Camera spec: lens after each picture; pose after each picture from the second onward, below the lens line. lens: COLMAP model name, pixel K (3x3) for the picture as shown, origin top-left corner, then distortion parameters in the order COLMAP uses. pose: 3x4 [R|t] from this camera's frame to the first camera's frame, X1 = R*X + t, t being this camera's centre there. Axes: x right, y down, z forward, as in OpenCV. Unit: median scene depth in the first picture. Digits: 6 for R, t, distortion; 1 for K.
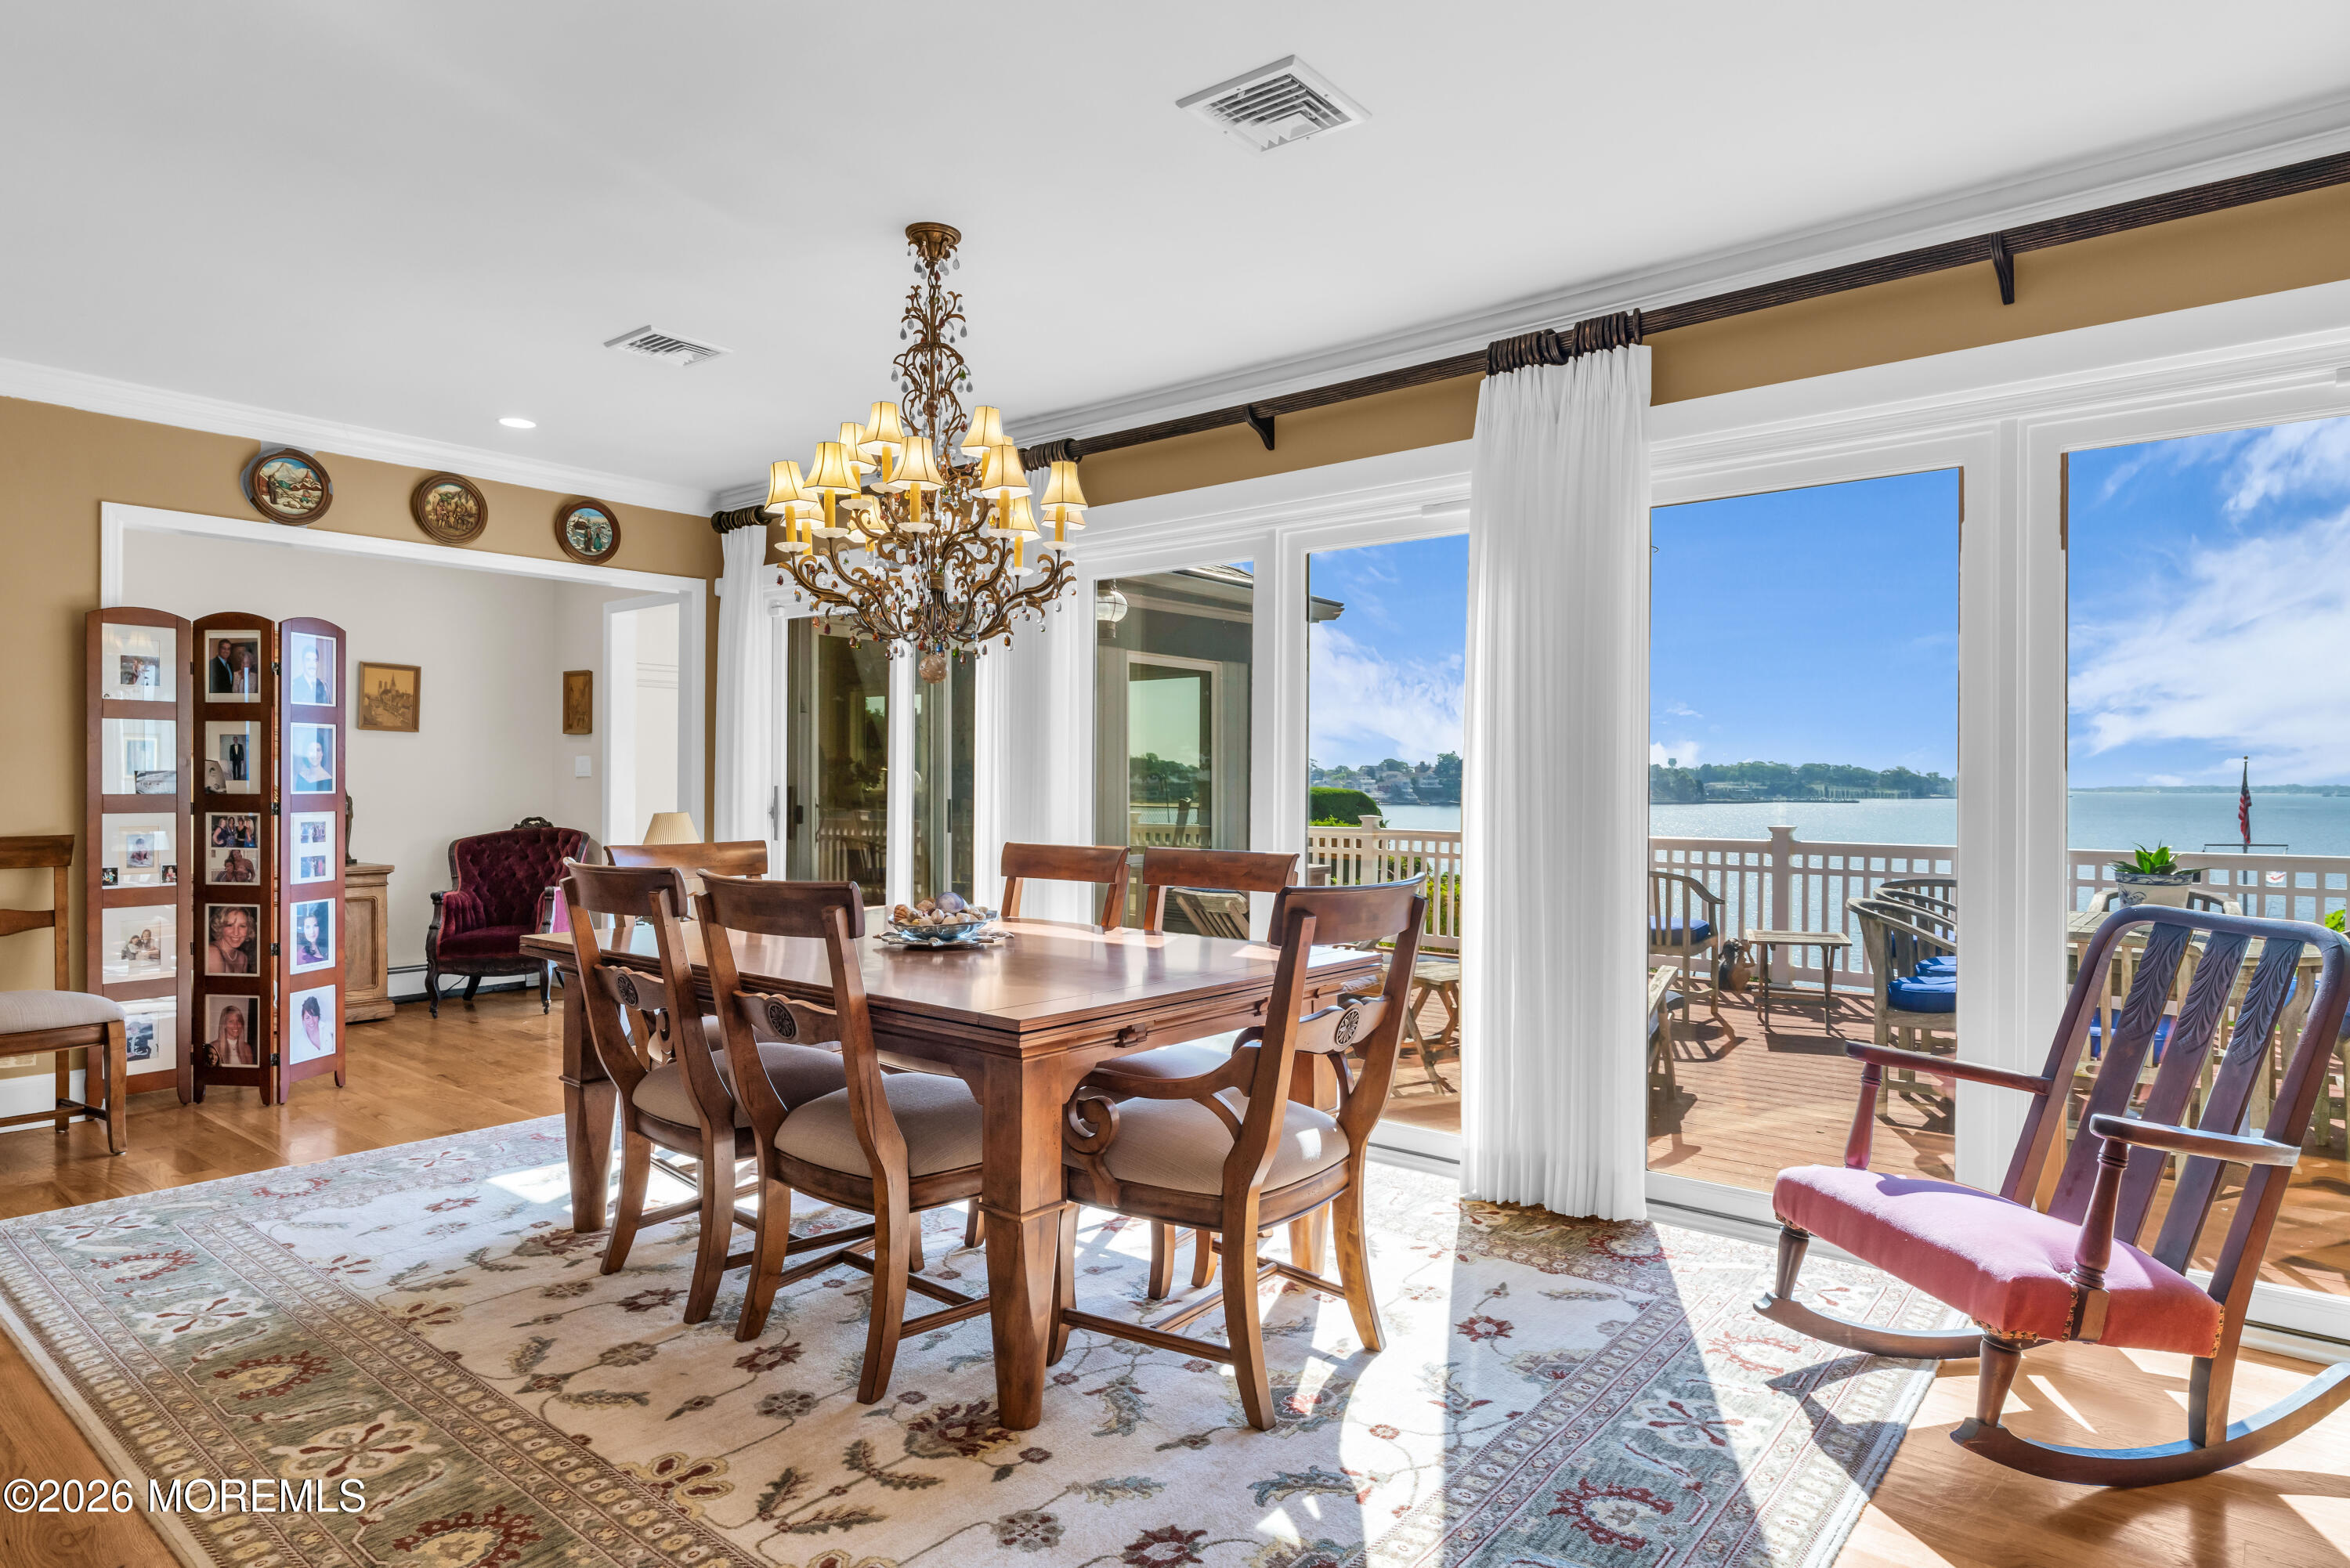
lens RADIAL K [[1335.0, 0, 1175.8], [0, 1335.0, 800.6], [0, 0, 1]] dist [-0.003810, -0.001161]
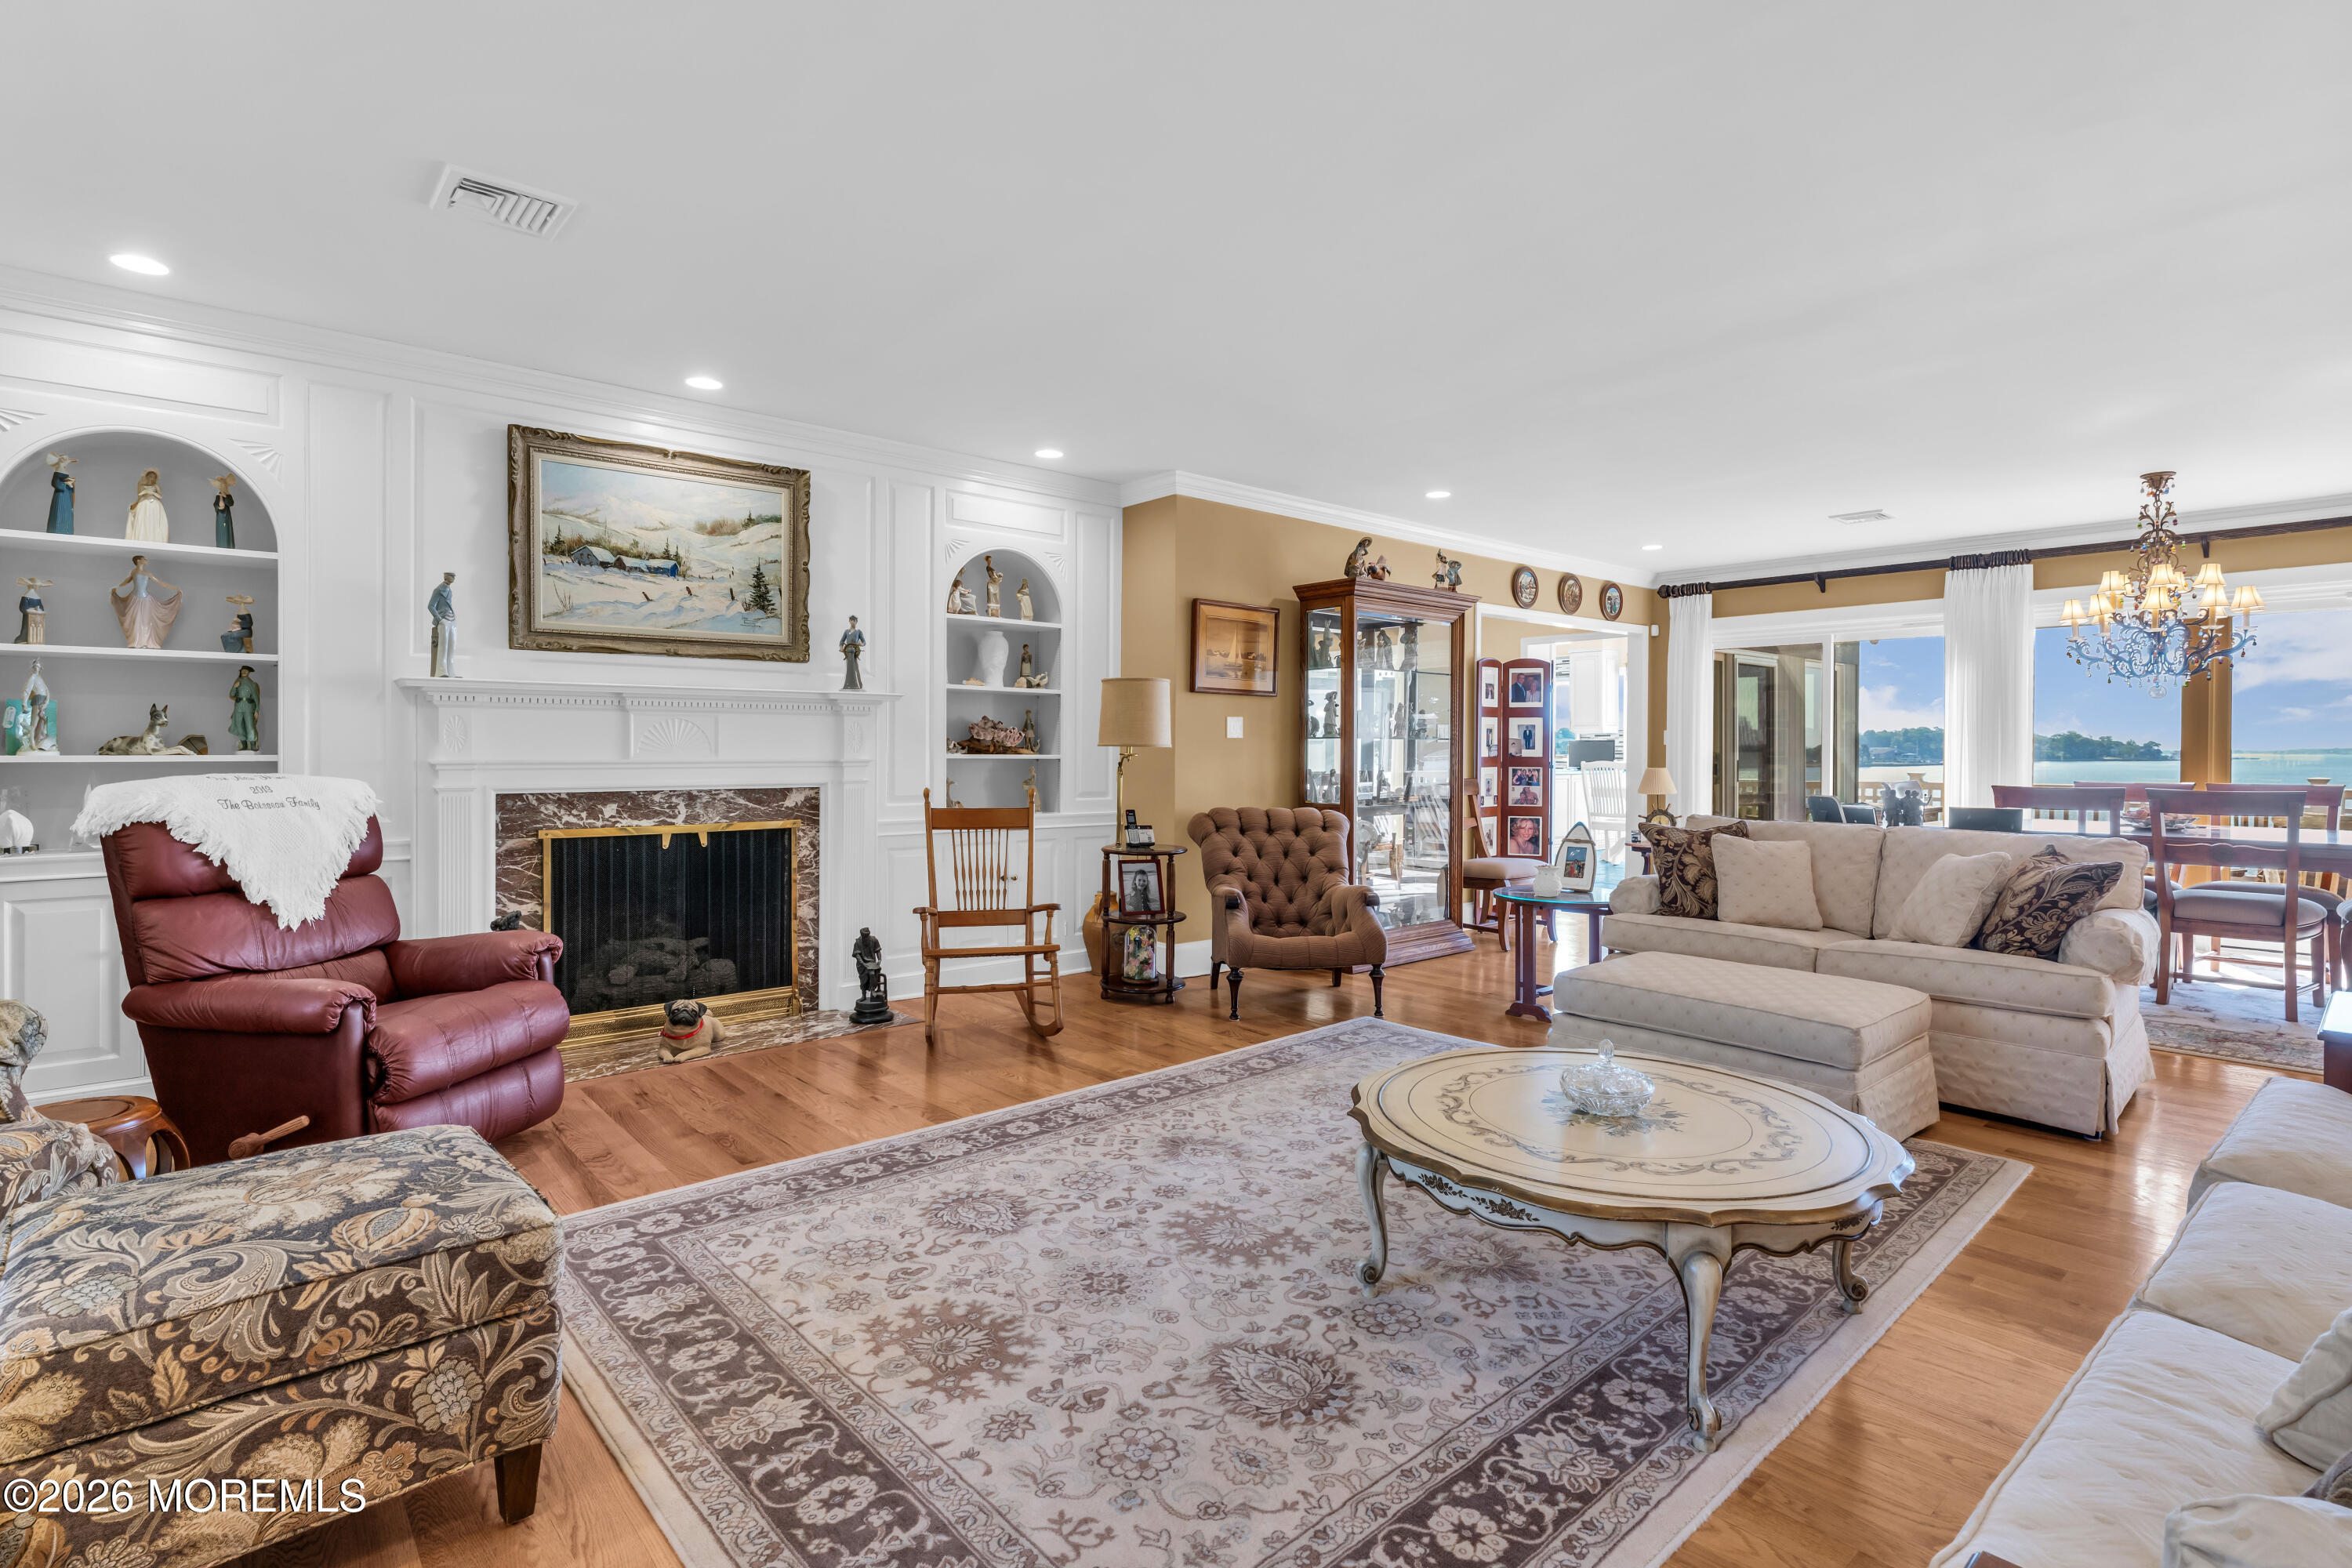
lens RADIAL K [[1146.1, 0, 1156.0], [0, 1146.1, 763.3], [0, 0, 1]] dist [-0.000753, -0.000444]
pose [[0.985491, -0.001564, -0.169719, -0.944351], [0.001406, 0.999998, -0.001053, 0.004860], [0.169720, 0.000799, 0.985492, -0.655951]]
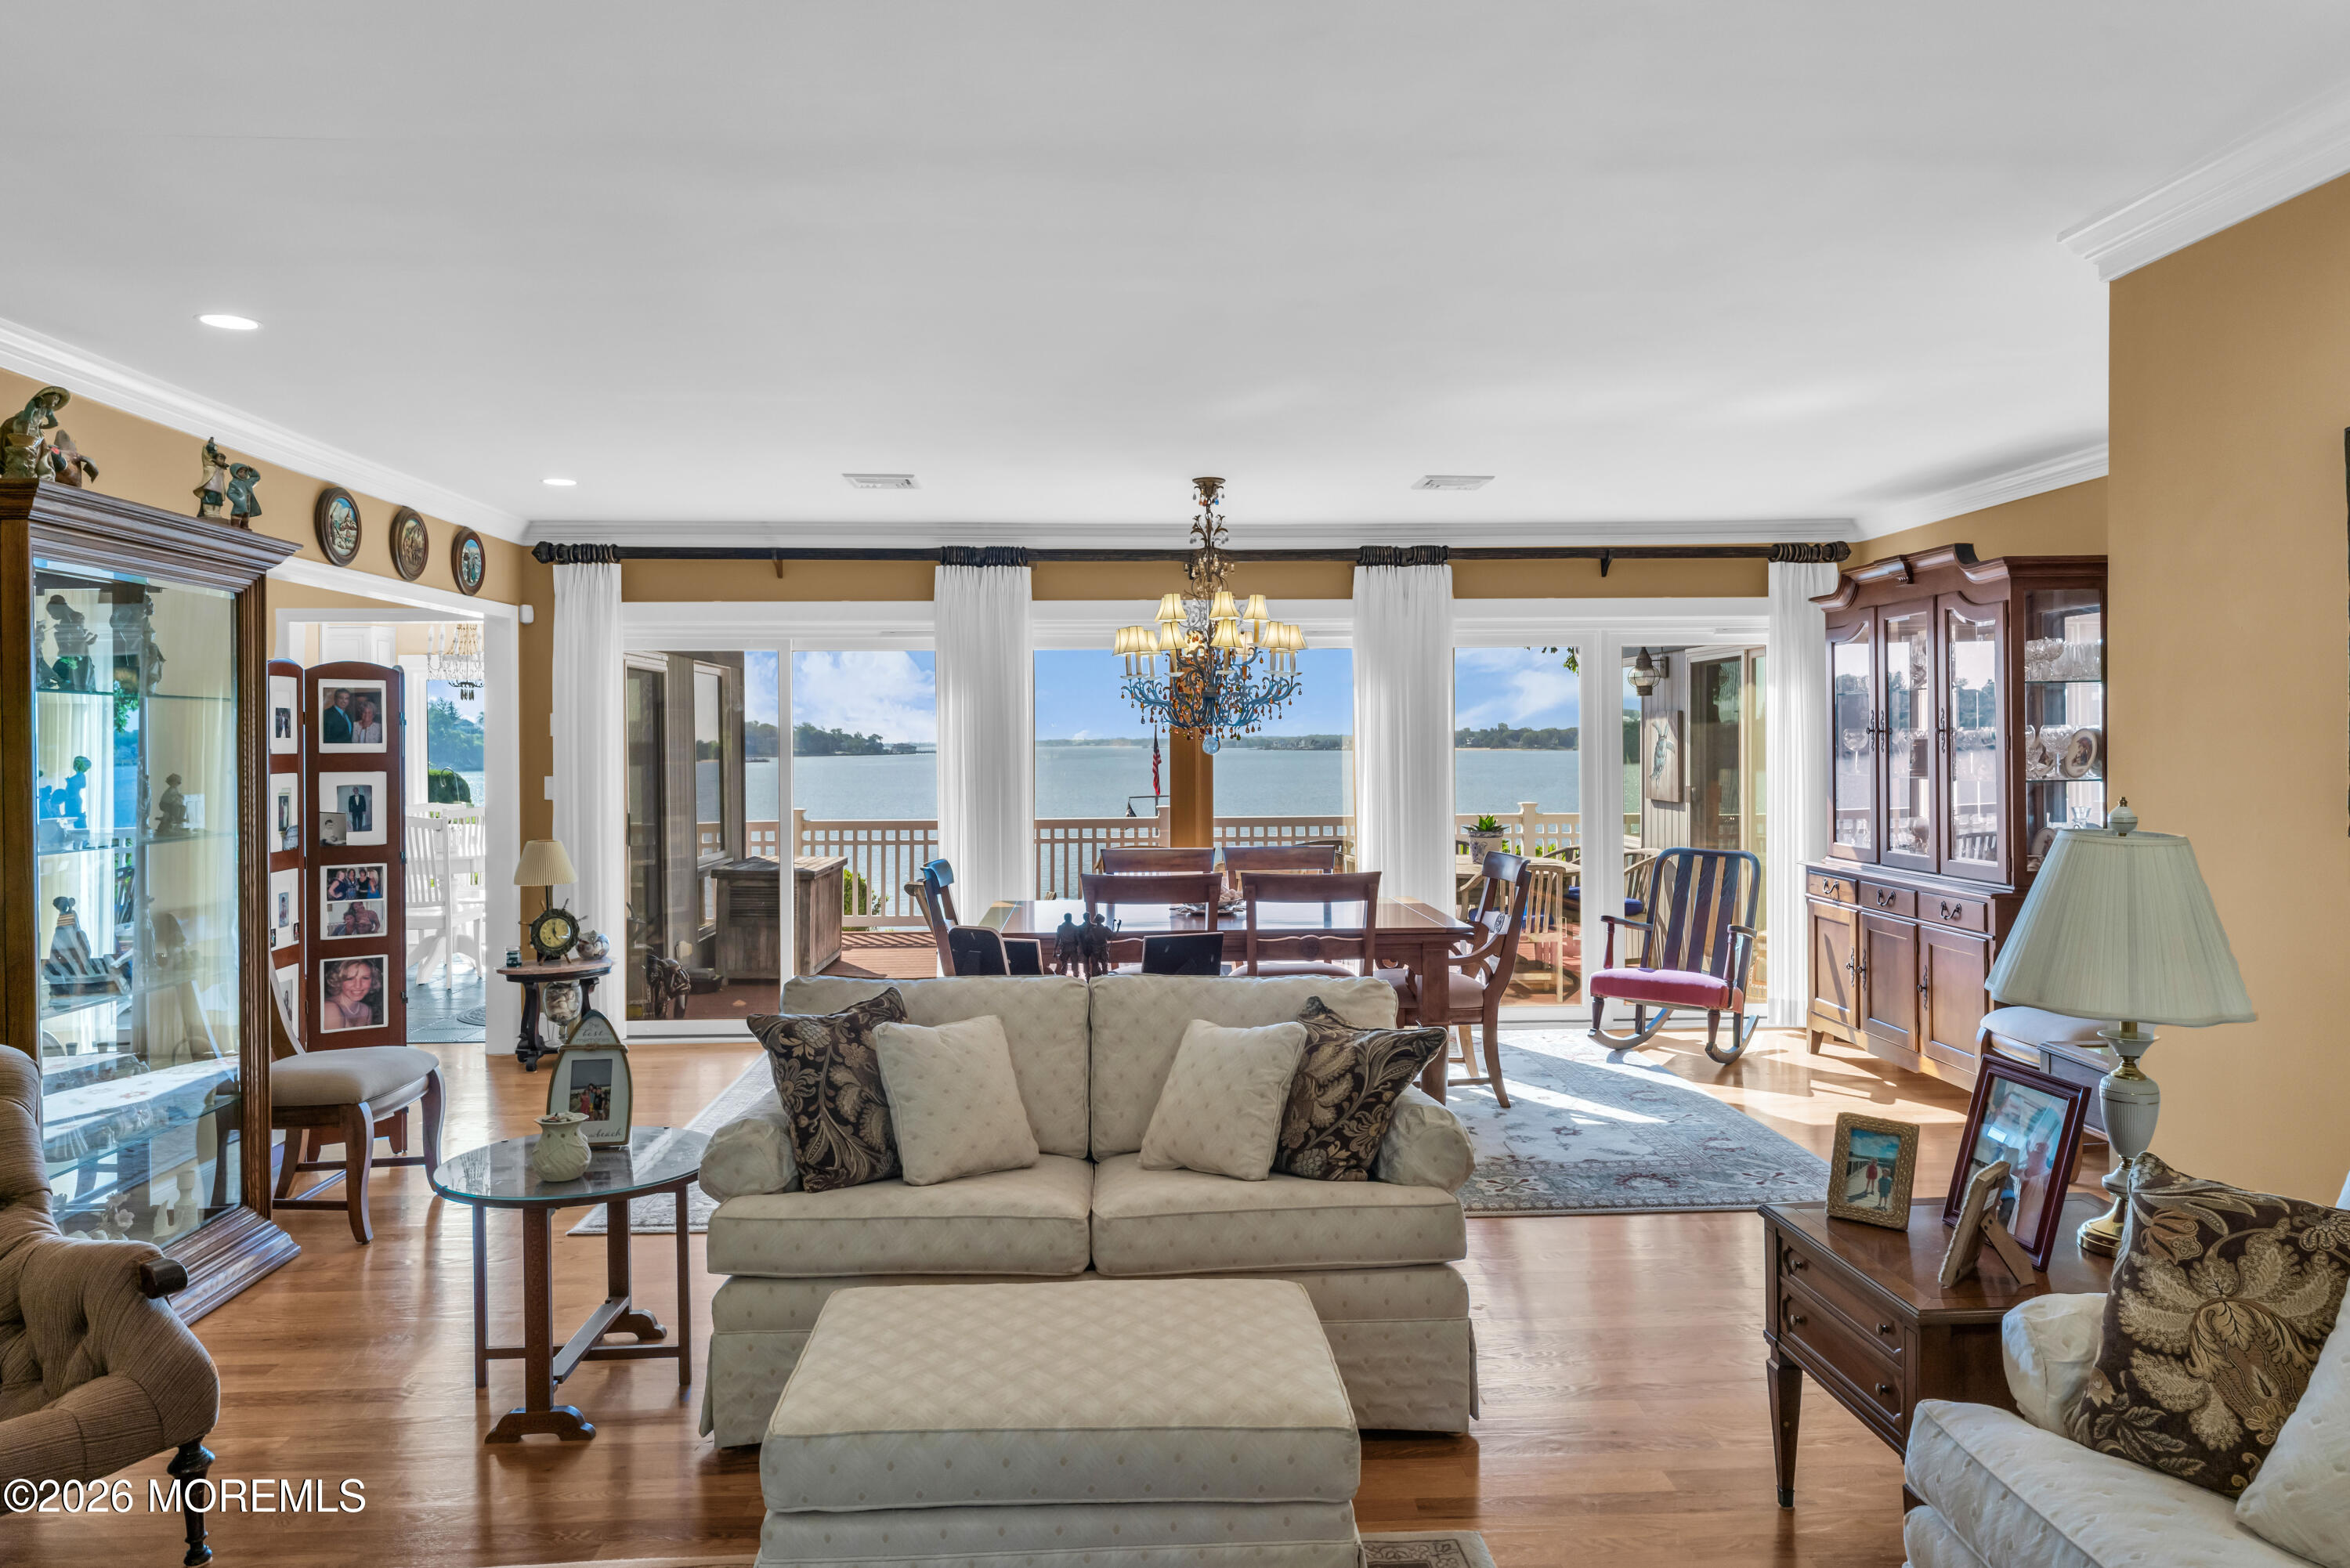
lens RADIAL K [[1581.3, 0, 1182.6], [0, 1581.3, 758.7], [0, 0, 1]] dist [0.004230, -0.004086]
pose [[0.738295, -0.016186, 0.674284, -1.045391], [0.017507, 0.999835, 0.004833, -0.064351], [-0.674251, 0.008237, 0.738457, -0.282602]]
